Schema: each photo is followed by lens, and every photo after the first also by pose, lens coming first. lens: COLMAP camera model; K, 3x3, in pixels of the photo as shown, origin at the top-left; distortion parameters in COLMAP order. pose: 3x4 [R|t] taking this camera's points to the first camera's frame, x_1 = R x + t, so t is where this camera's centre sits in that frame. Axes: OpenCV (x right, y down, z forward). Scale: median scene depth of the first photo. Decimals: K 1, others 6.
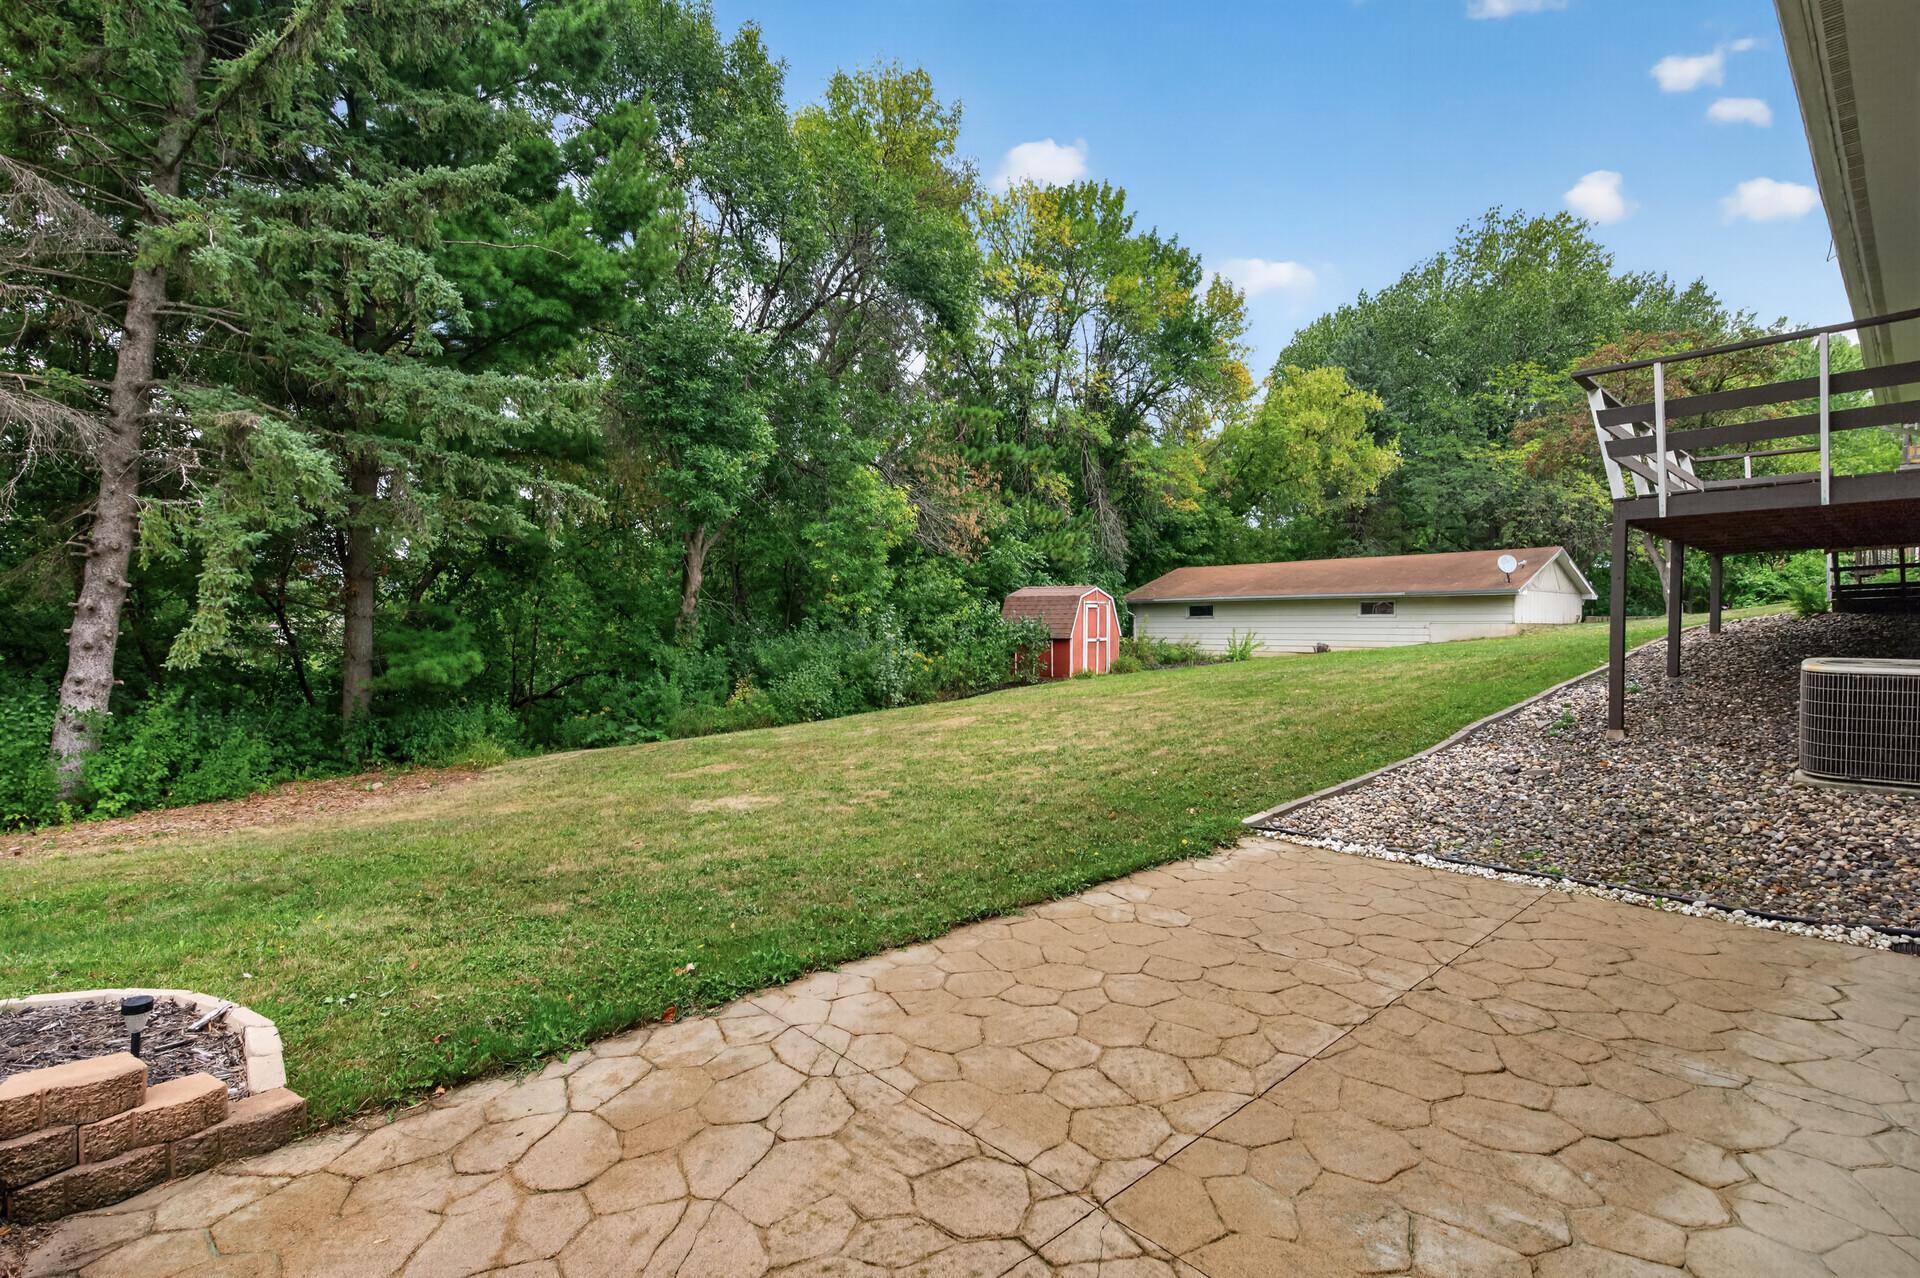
lens RADIAL K [[914.9, 0, 935.7], [0, 914.9, 639.7], [0, 0, 1]] dist [-0.000740, -0.000269]
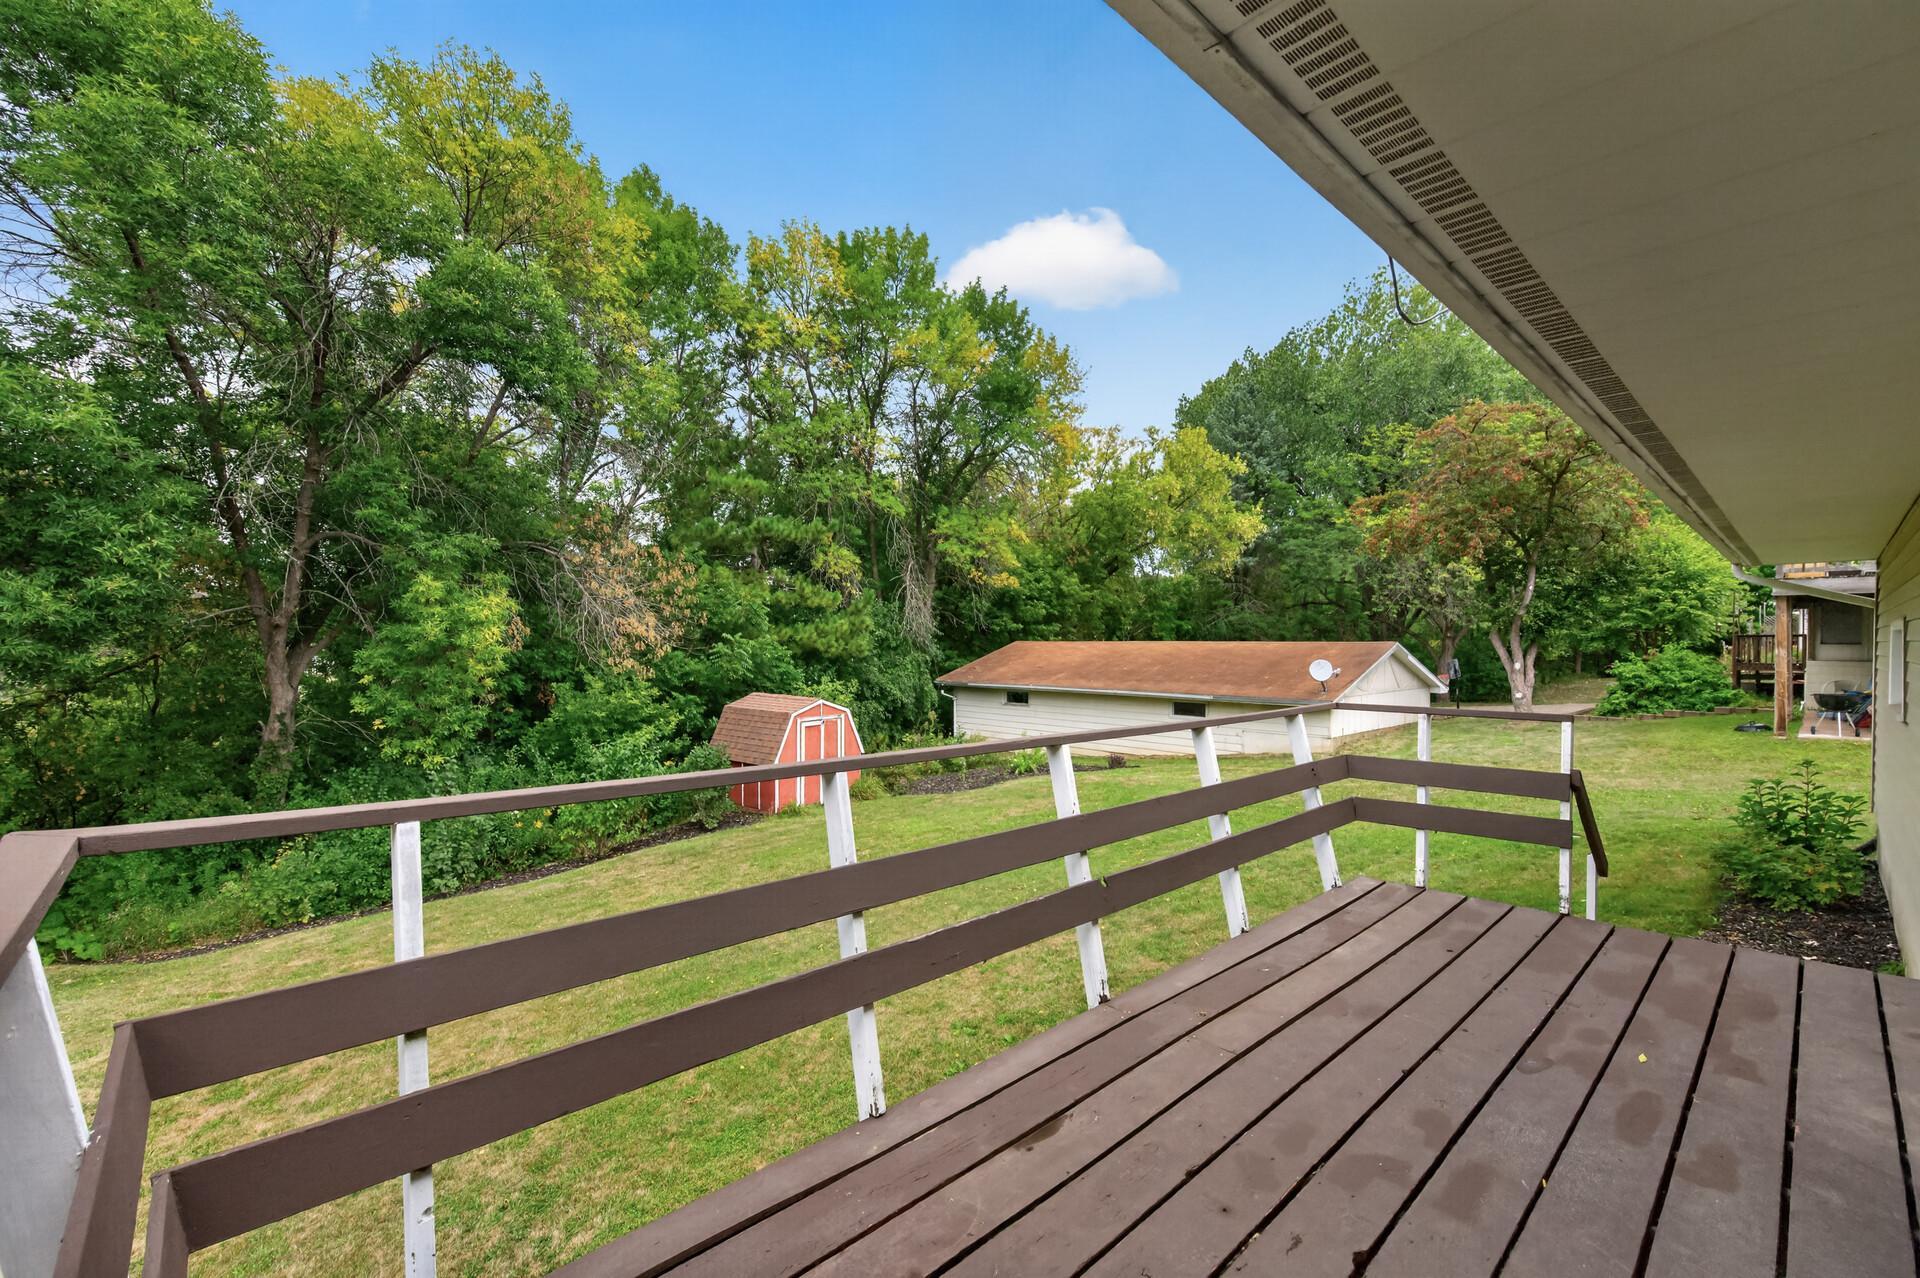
lens RADIAL K [[801.0, 0, 953.4], [0, 801.0, 638.3], [0, 0, 1]] dist [-0.000881, 0.000093]
pose [[0.999917, 0.011356, 0.006110, 0.214558], [-0.011300, 0.999896, -0.008980, -0.079446], [-0.006211, 0.008910, 0.999941, 0.195988]]
